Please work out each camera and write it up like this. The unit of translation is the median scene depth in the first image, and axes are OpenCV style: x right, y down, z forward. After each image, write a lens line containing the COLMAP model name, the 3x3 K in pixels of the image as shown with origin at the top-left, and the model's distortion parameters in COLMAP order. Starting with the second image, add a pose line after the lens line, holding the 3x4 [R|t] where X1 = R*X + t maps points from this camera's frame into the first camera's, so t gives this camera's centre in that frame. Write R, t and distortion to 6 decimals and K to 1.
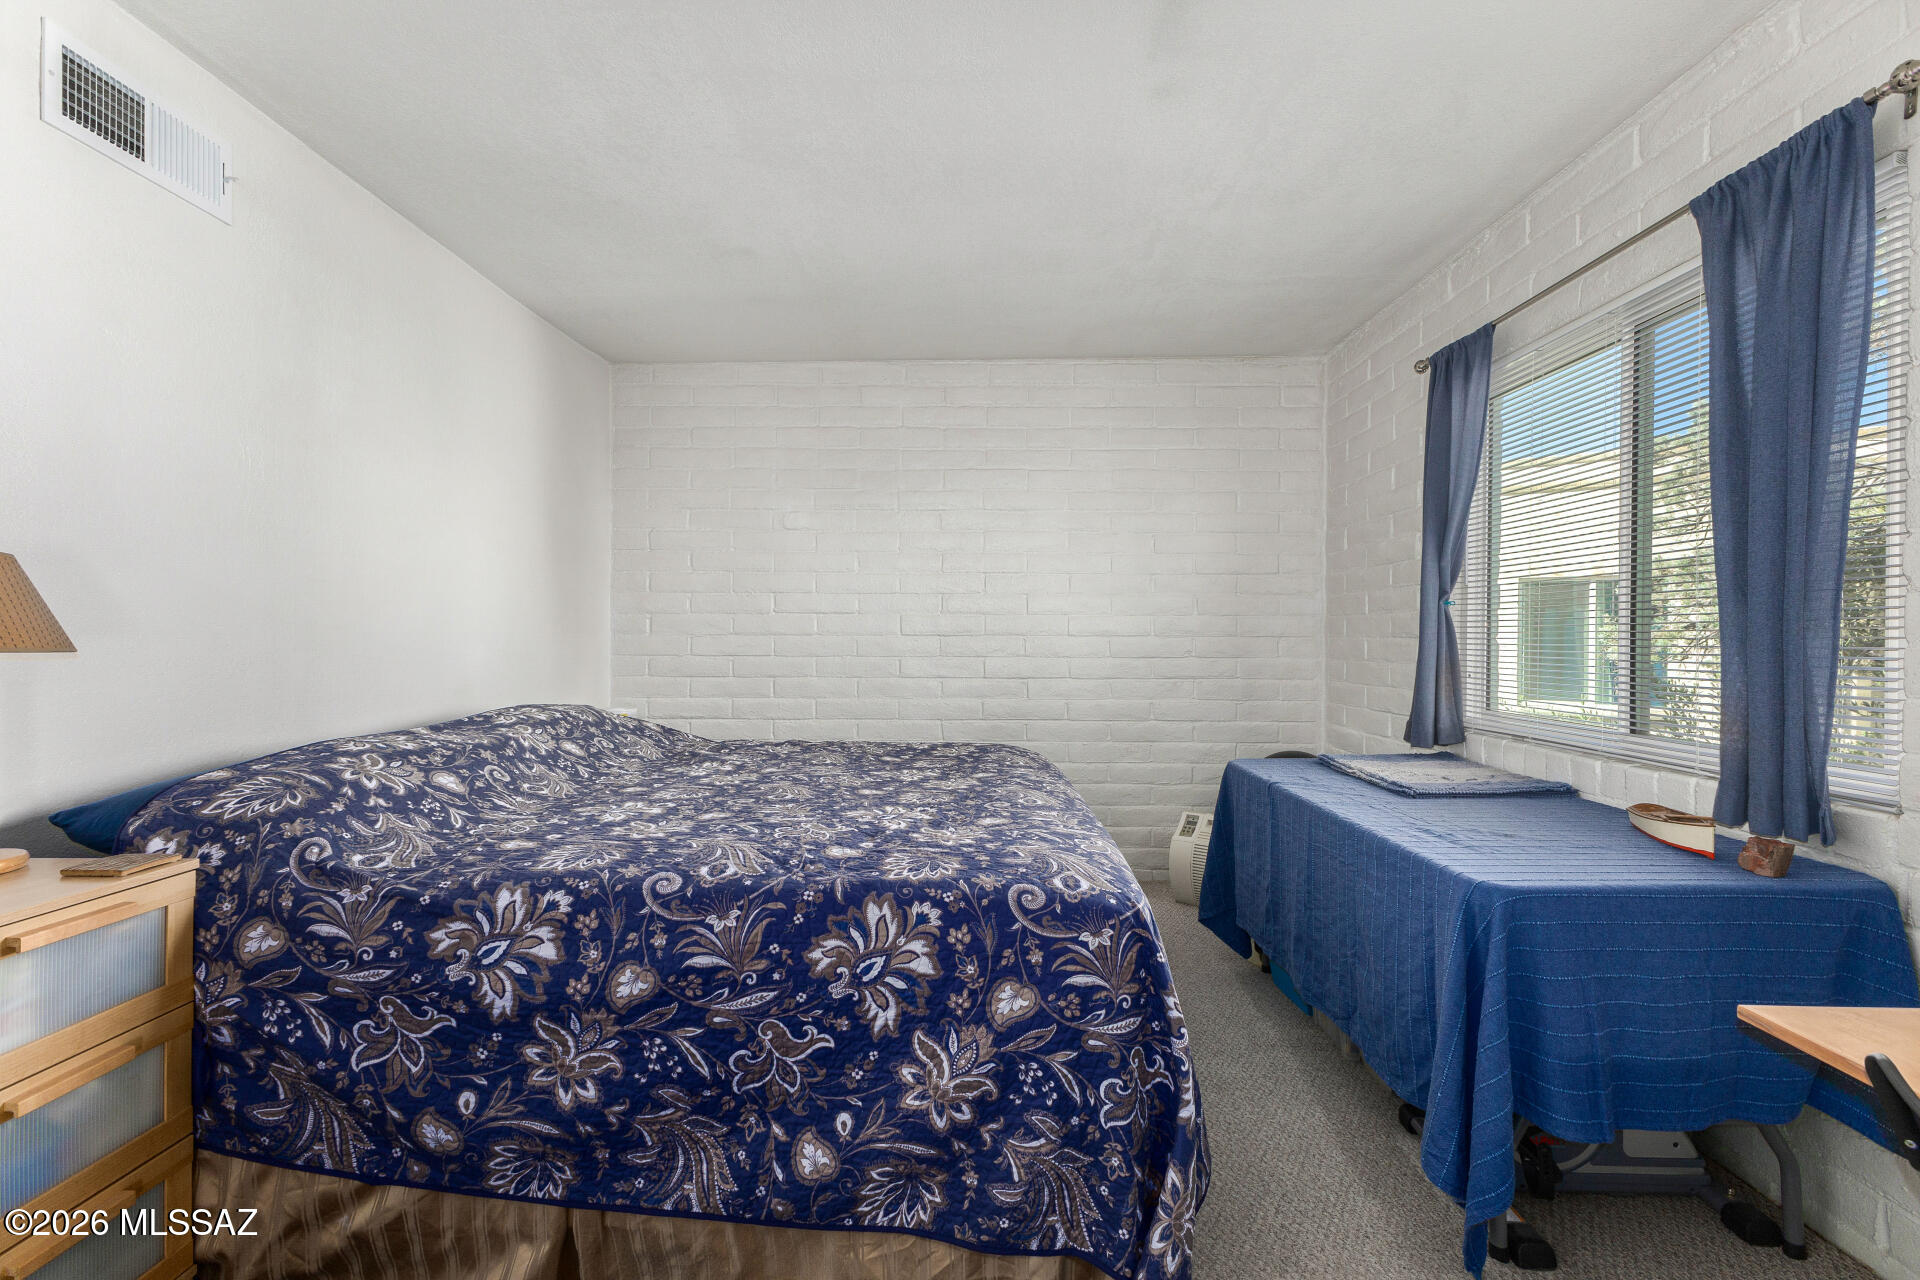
lens RADIAL K [[828.1, 0, 956.9], [0, 828.1, 636.0], [0, 0, 1]] dist [0.013108, -0.002644]
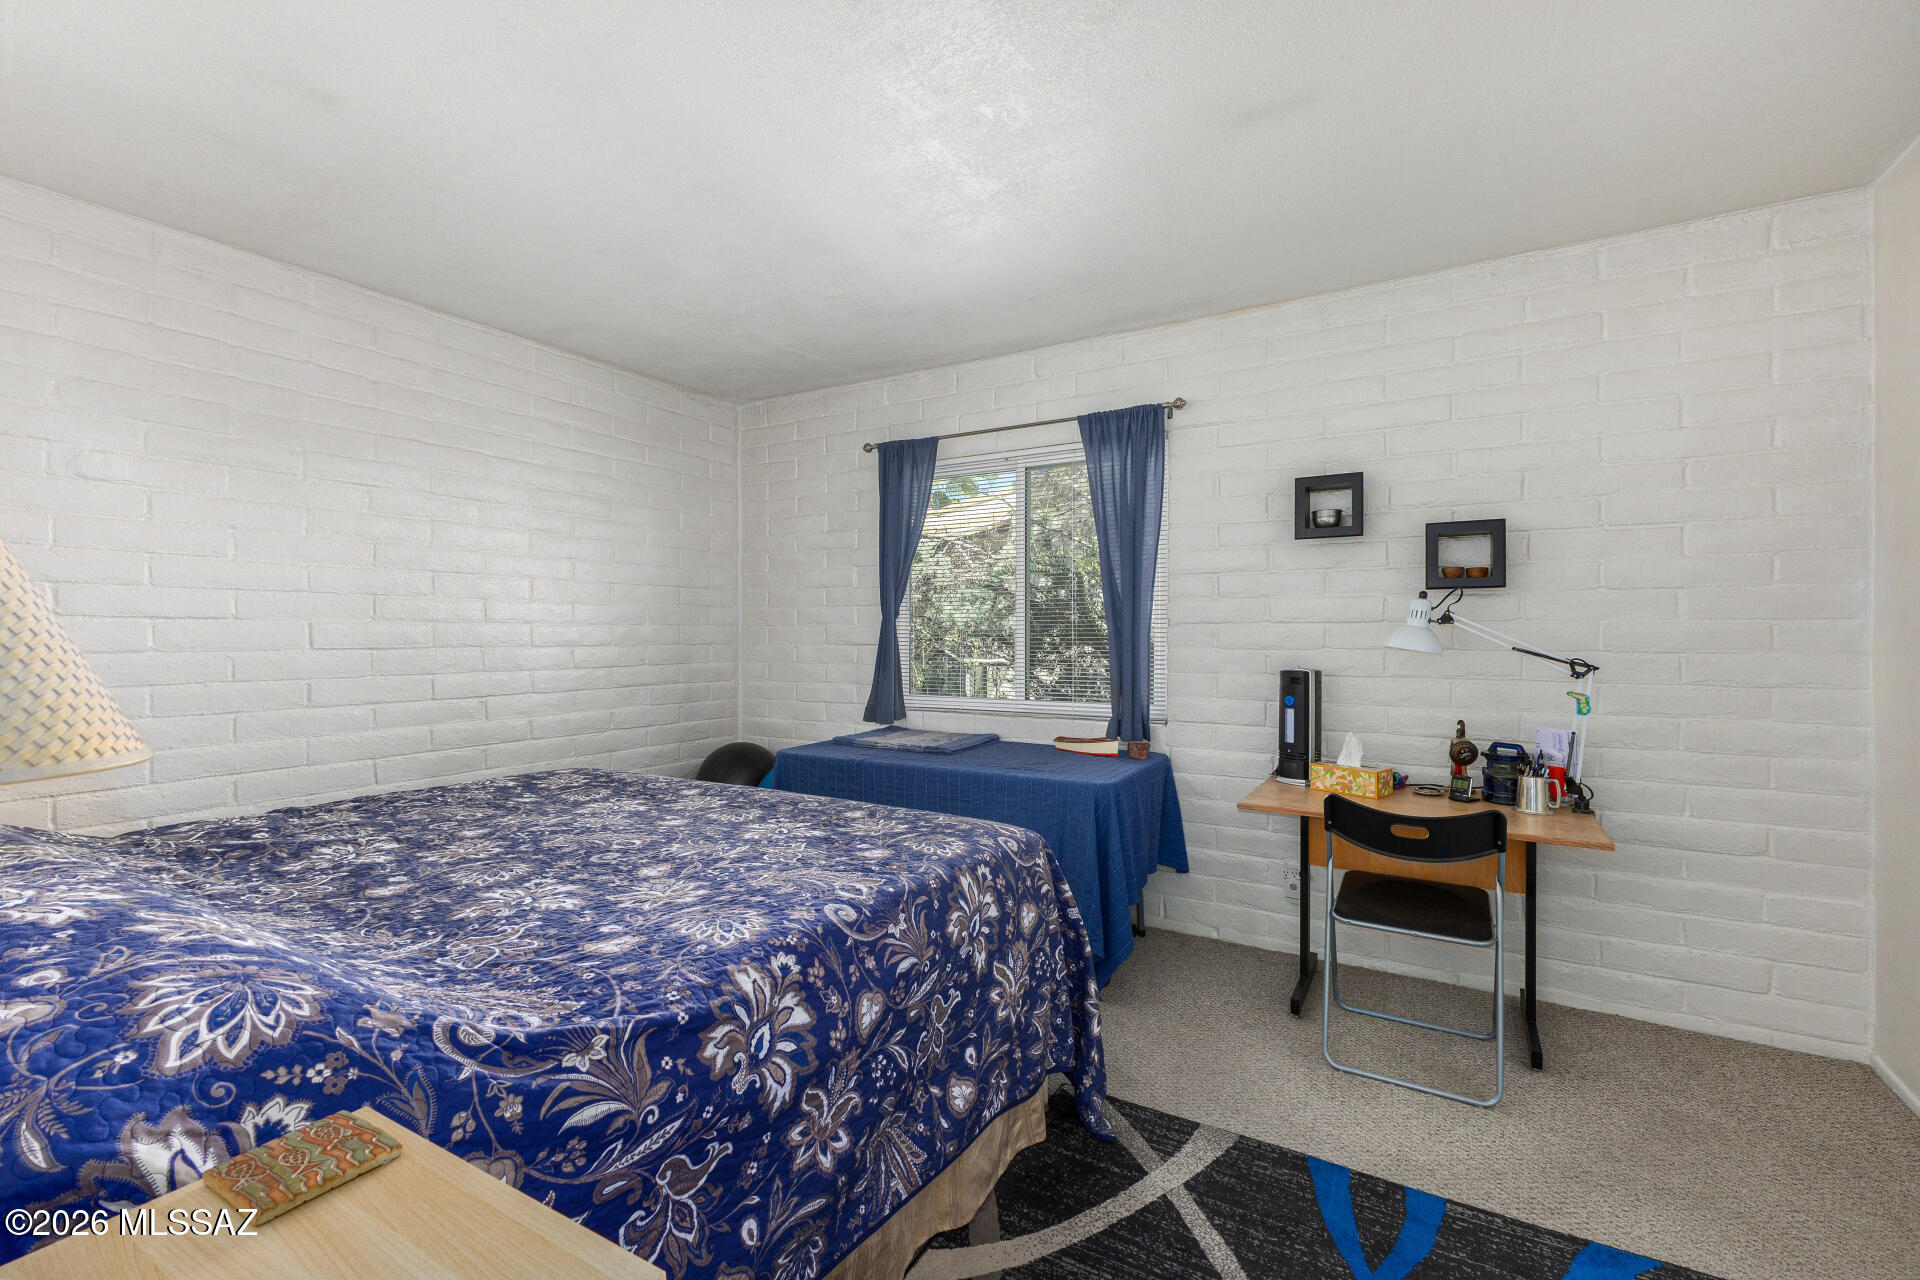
lens RADIAL K [[828.1, 0, 961.5], [0, 828.1, 638.3], [0, 0, 1]] dist [0.013108, -0.002644]
pose [[0.495266, -0.008372, 0.868701, -1.190566], [0.003218, 0.999964, 0.007803, -0.040637], [-0.868735, -0.001069, 0.495275, 0.399088]]
